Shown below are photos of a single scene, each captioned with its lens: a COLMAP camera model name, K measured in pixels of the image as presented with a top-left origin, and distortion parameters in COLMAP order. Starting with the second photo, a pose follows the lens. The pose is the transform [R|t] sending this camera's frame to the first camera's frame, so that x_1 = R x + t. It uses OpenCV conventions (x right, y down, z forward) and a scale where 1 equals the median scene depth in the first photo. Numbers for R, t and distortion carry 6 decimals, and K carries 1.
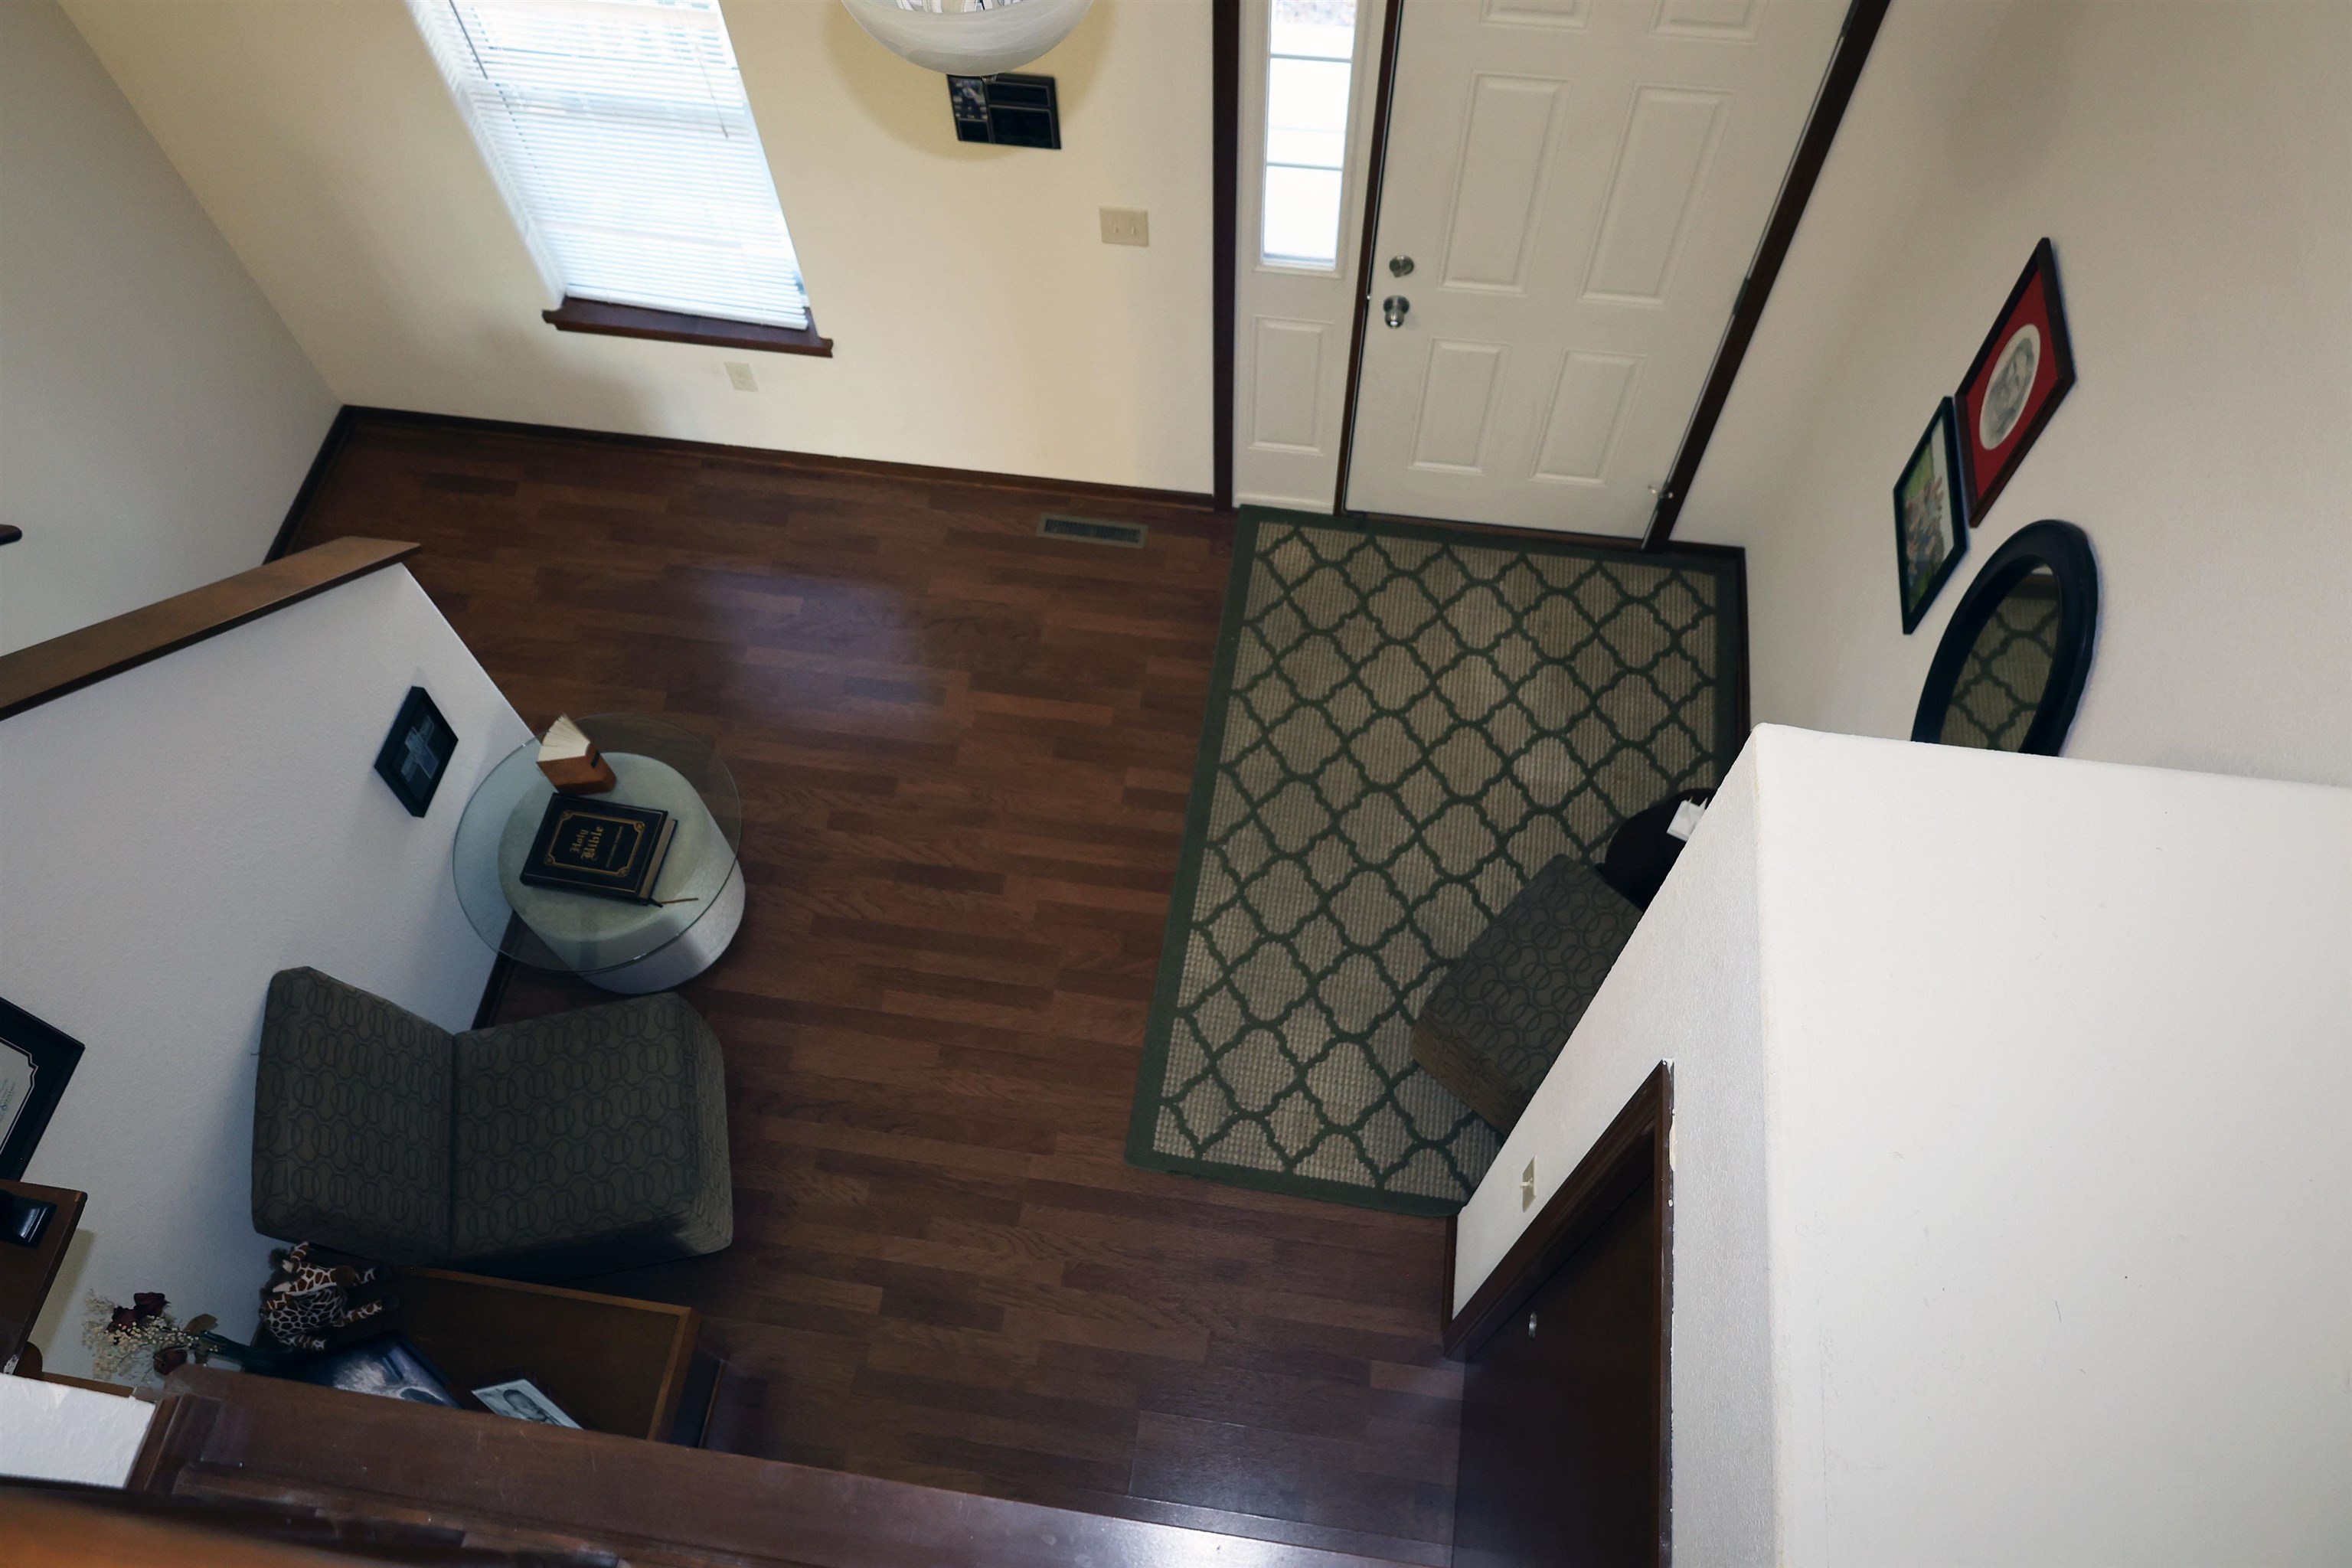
lens RADIAL K [[1603.0, 0, 1159.5], [0, 1603.0, 799.5], [0, 0, 1]] dist [-0.001302, 0.000578]
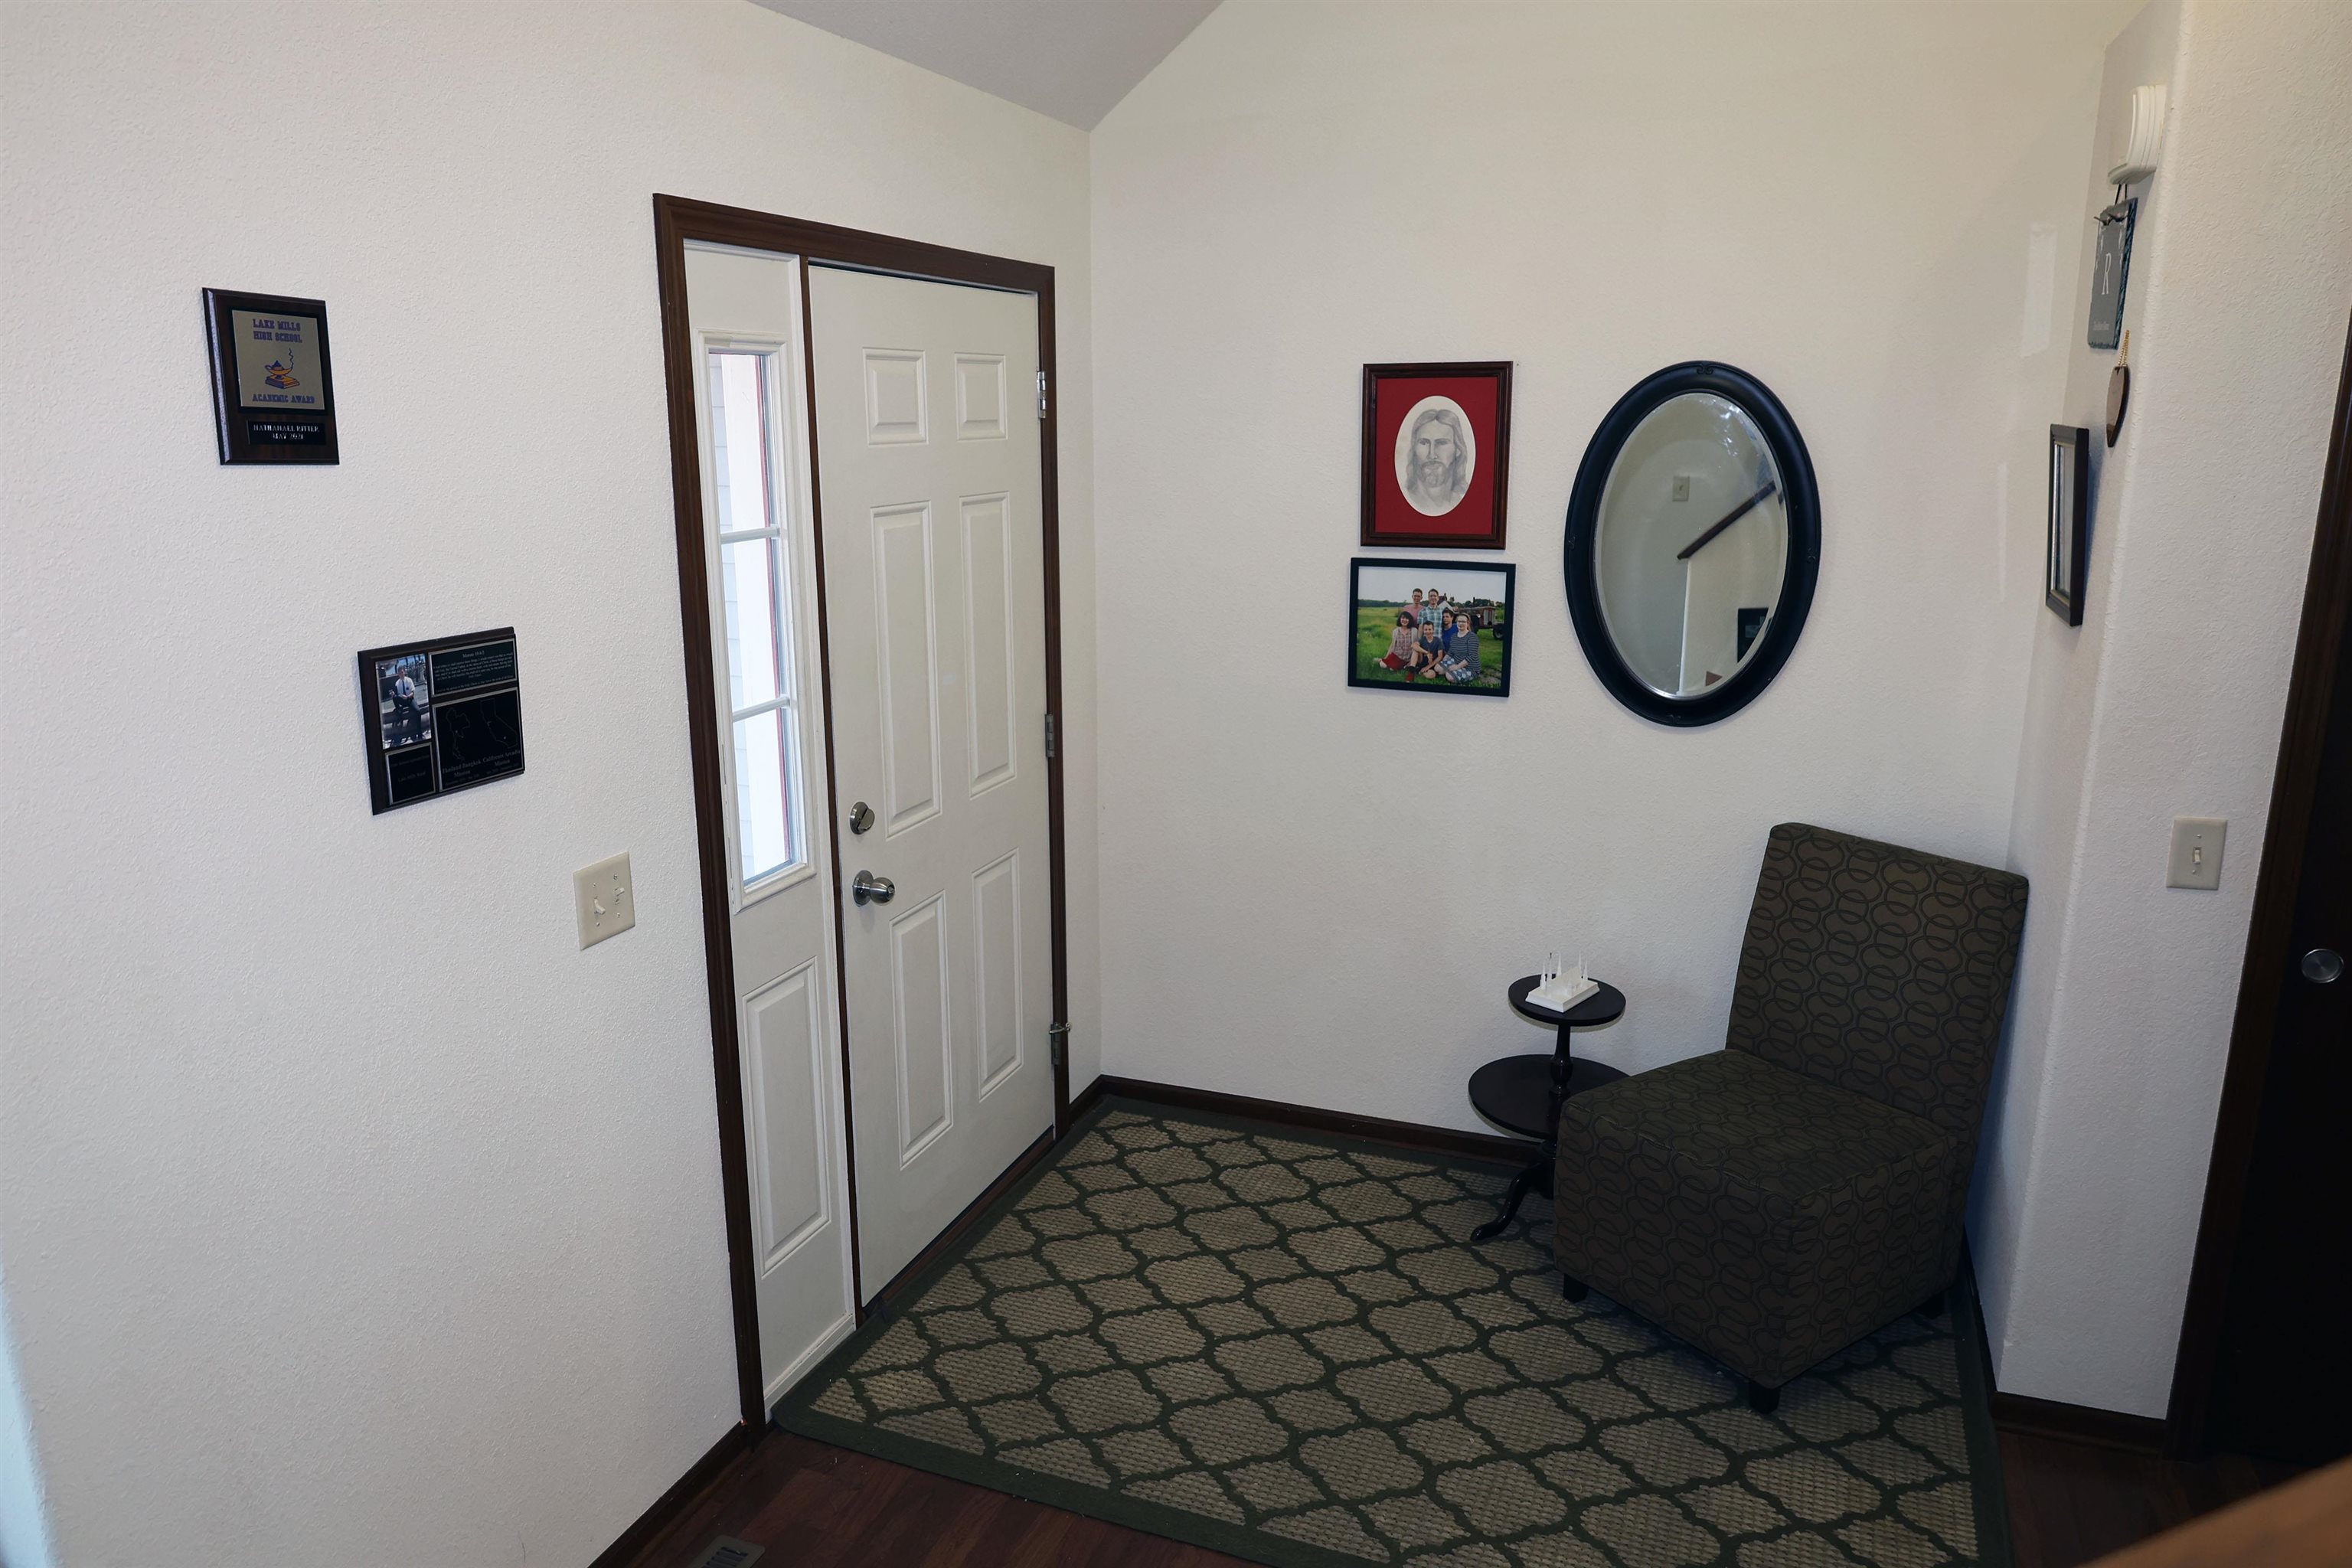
lens RADIAL K [[1603.0, 0, 1183.9], [0, 1603.0, 794.3], [0, 0, 1]] dist [-0.001302, 0.000578]
pose [[0.207840, -0.203200, 0.956824, -0.498770], [0.864243, 0.496292, -0.082332, -0.132764], [-0.458134, 0.844040, 0.278763, 0.653043]]
